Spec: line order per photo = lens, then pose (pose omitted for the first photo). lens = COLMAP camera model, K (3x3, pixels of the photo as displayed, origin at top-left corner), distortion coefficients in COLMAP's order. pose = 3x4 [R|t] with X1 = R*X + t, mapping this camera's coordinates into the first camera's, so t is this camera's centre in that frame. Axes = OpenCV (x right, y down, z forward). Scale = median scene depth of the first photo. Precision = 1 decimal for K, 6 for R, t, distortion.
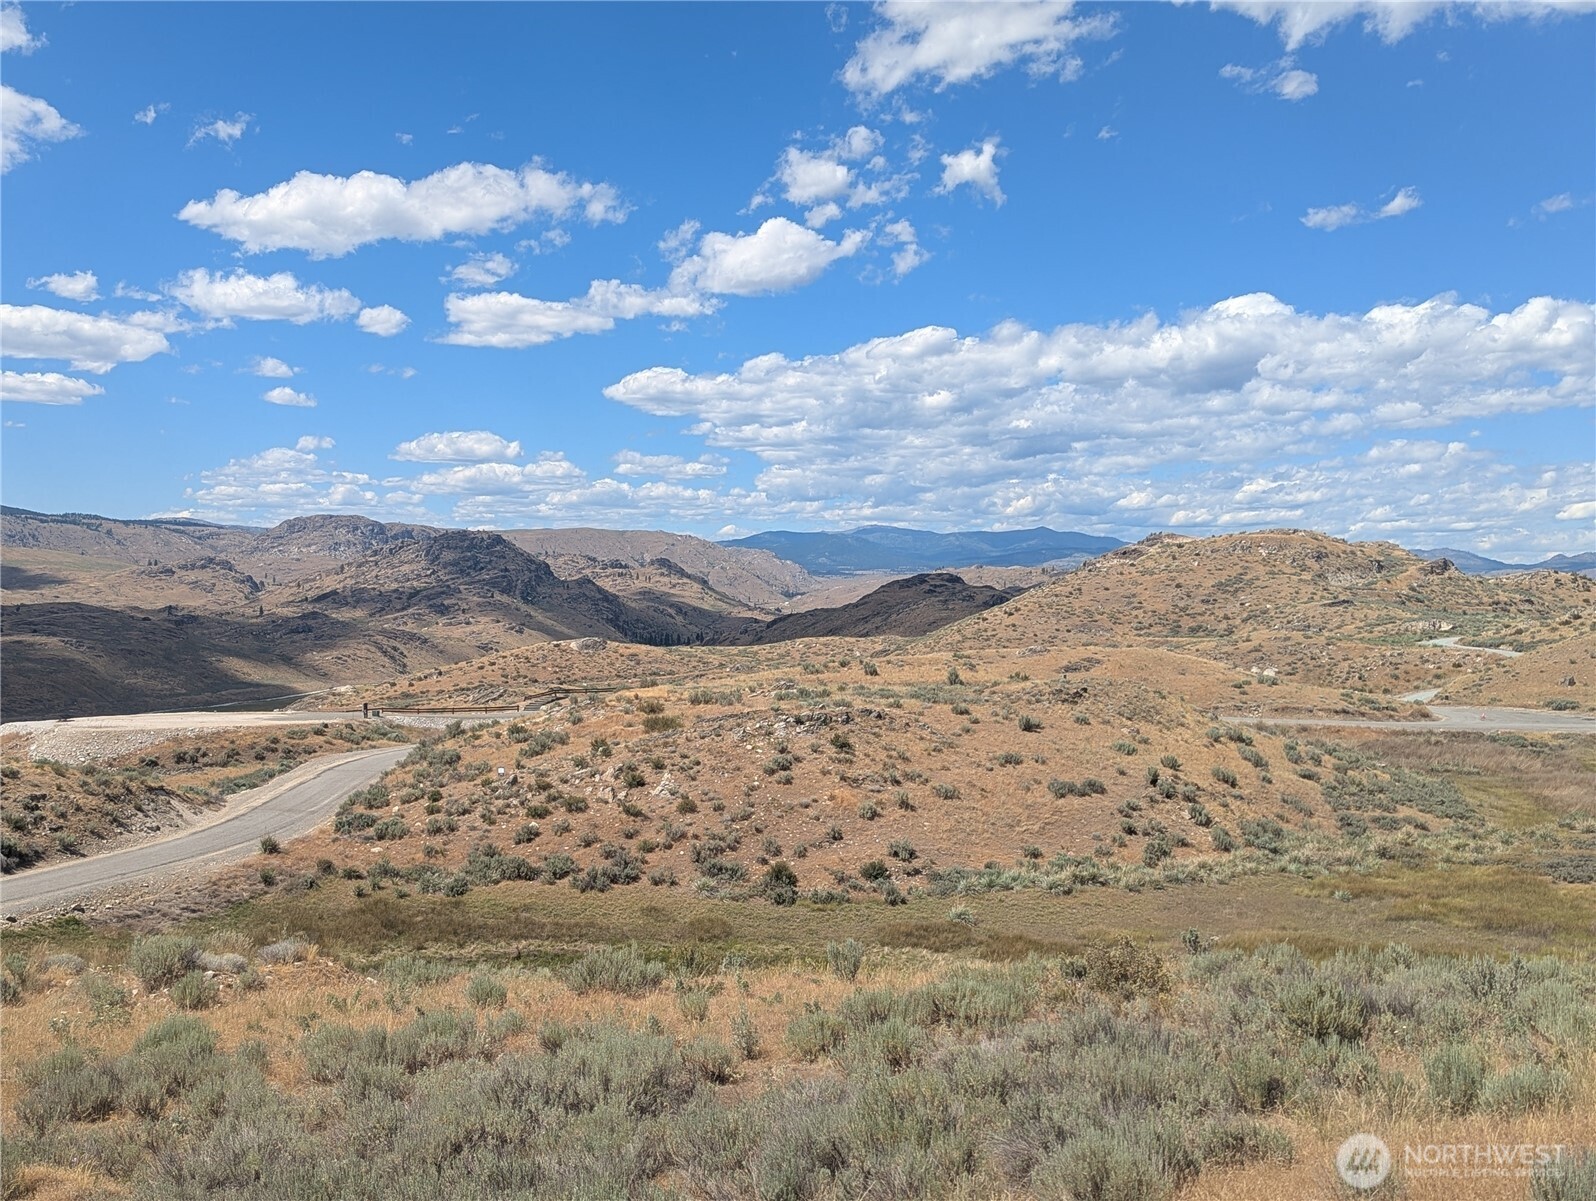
lens RADIAL K [[1610.3, 0, 798.5], [0, 1610.3, 598.1], [0, 0, 1]] dist [0.036378, 0.000000]
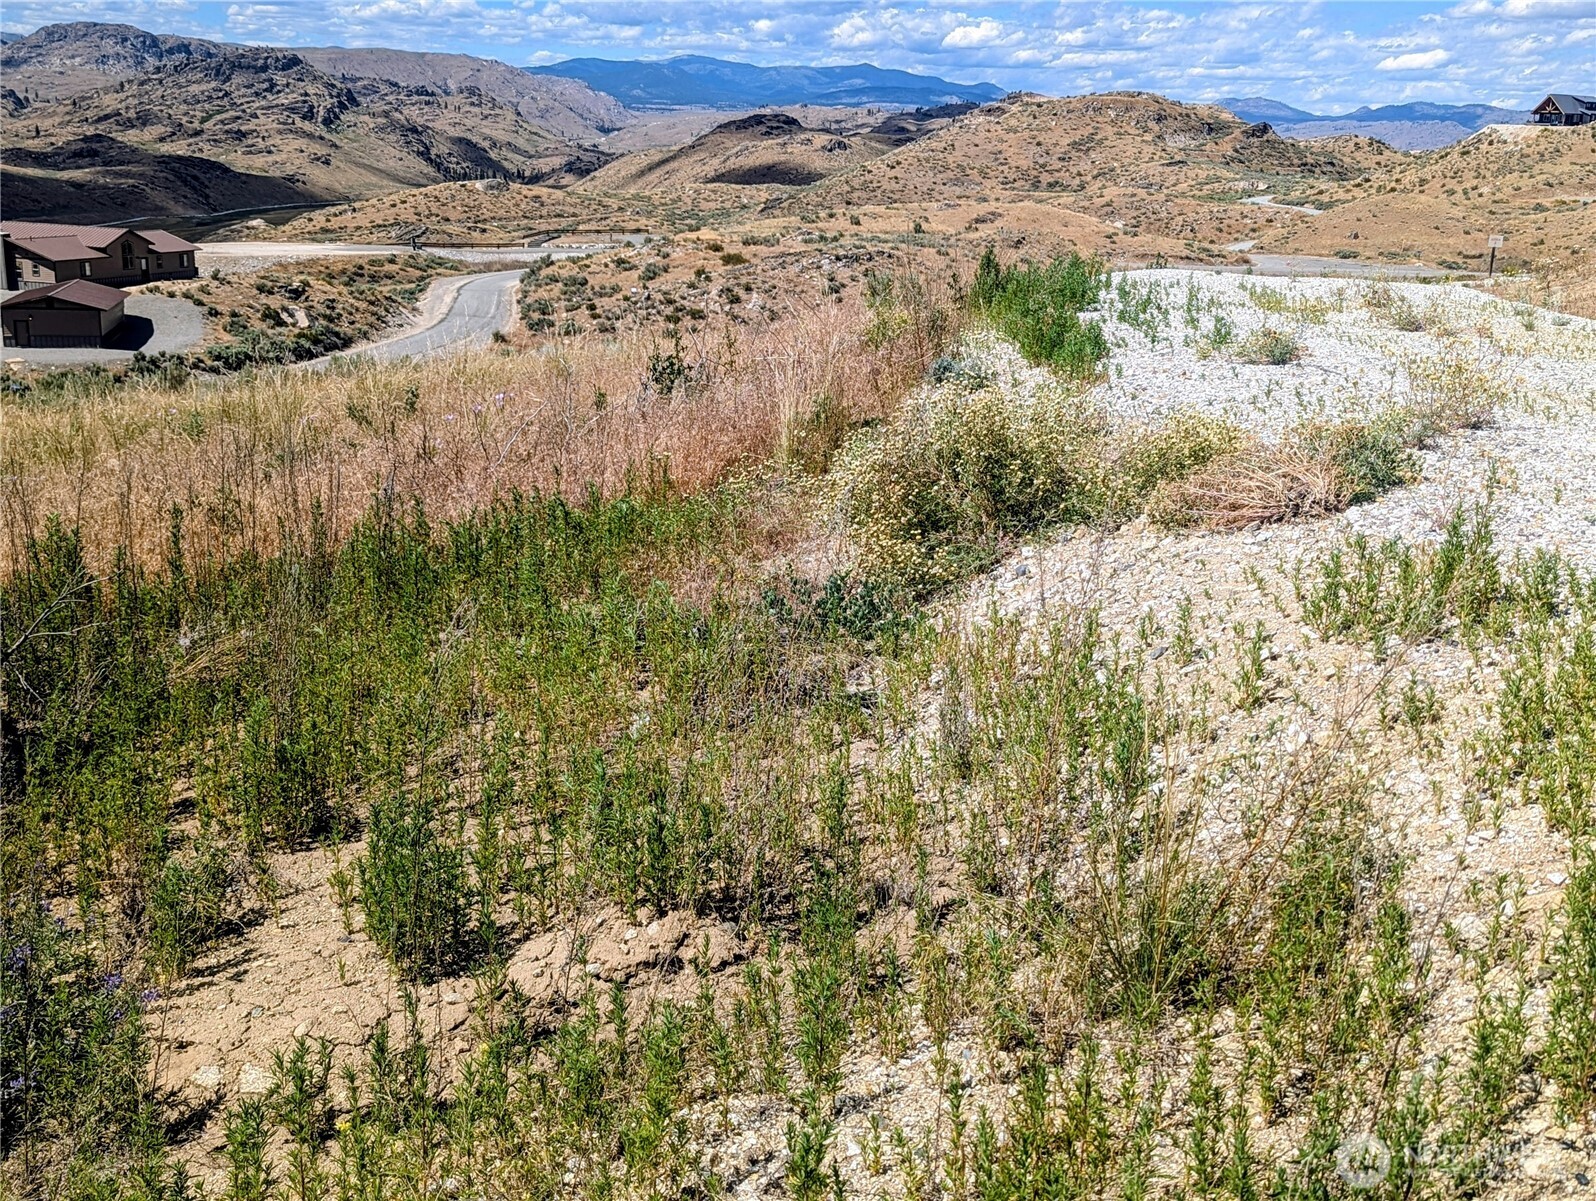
lens RADIAL K [[1610.3, 0, 799.1], [0, 1610.3, 594.0], [0, 0, 1]] dist [0.036378, 0.000000]
pose [[0.992851, -0.009305, 0.119000, -0.066799], [-0.023622, 0.961921, 0.272305, -0.008436], [-0.117002, -0.273170, 0.954824, -0.143184]]
